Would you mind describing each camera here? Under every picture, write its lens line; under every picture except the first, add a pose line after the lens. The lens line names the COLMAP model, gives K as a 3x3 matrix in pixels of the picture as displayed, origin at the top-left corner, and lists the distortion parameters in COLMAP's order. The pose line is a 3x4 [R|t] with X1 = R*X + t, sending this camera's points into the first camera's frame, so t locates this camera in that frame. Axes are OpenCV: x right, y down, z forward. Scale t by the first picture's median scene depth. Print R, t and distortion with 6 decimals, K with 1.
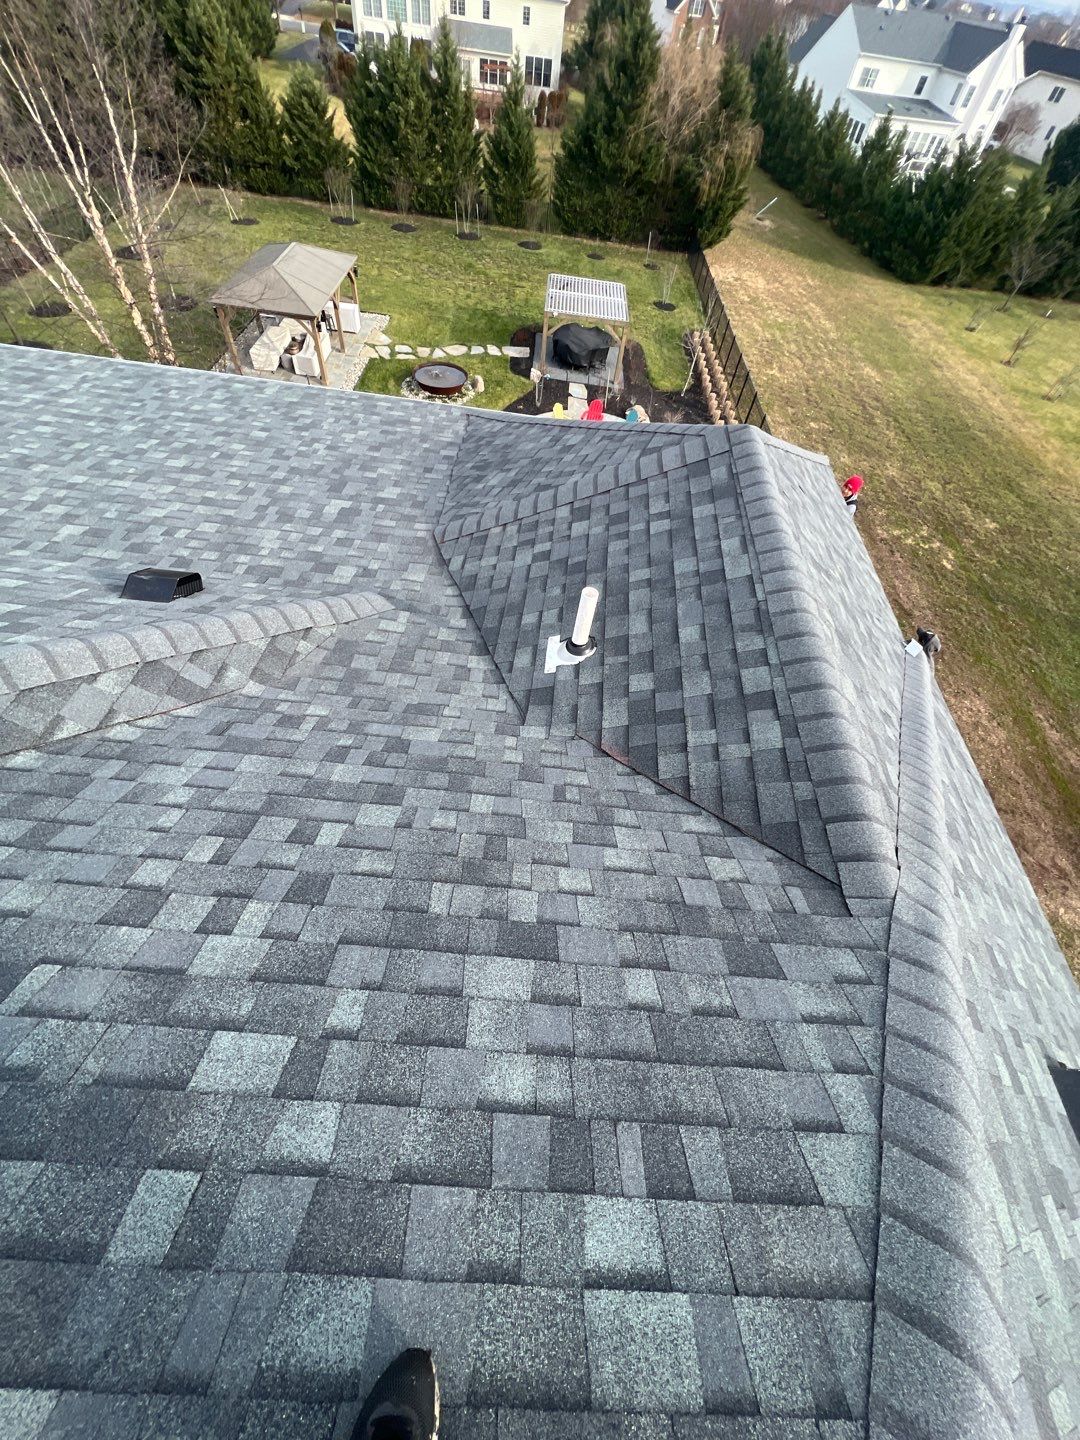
lens RADIAL K [[570.2, 0, 548.8], [0, 570.2, 717.6], [0, 0, 1]] dist [-0.001299, 0.000151]
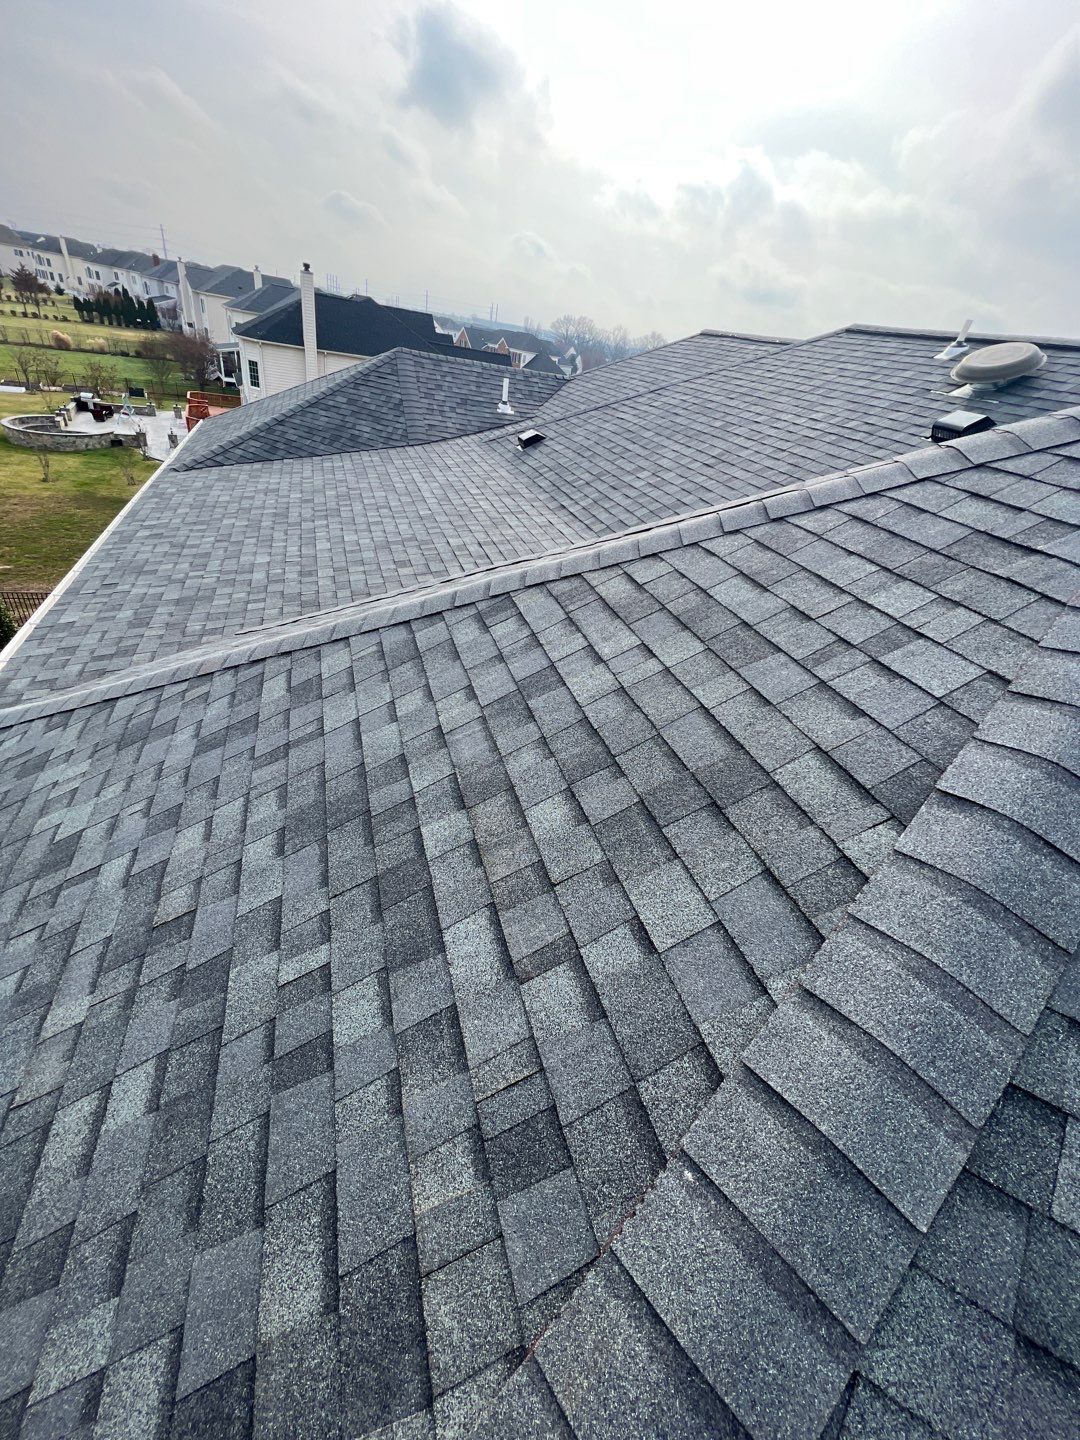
lens RADIAL K [[570.2, 0, 544.2], [0, 570.2, 717.3], [0, 0, 1]] dist [-0.001299, 0.000151]
pose [[-0.339859, -0.647611, 0.681979, -0.457331], [0.631791, 0.379937, 0.675639, -0.202772], [-0.696660, 0.660490, 0.280030, 0.155589]]
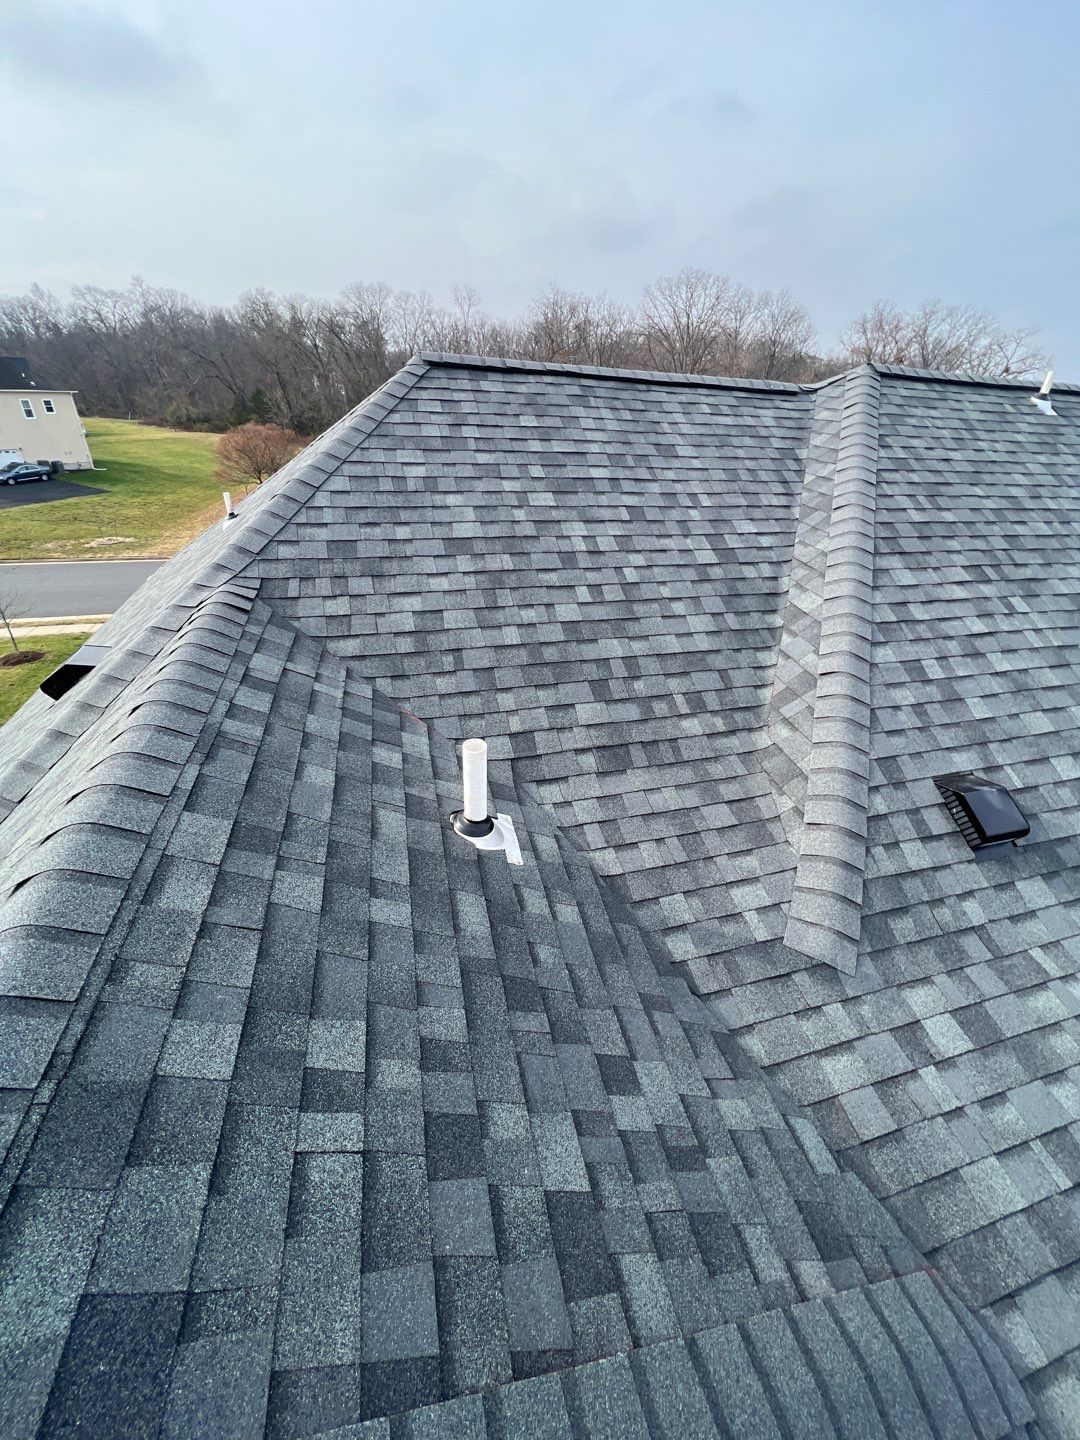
lens RADIAL K [[570.2, 0, 543.8], [0, 570.2, 717.7], [0, 0, 1]] dist [-0.001299, 0.000151]
pose [[-0.934279, 0.023583, -0.355763, 0.030980], [-0.351943, 0.098775, 0.930795, -0.115674], [0.057091, 0.994830, -0.083983, 0.131172]]
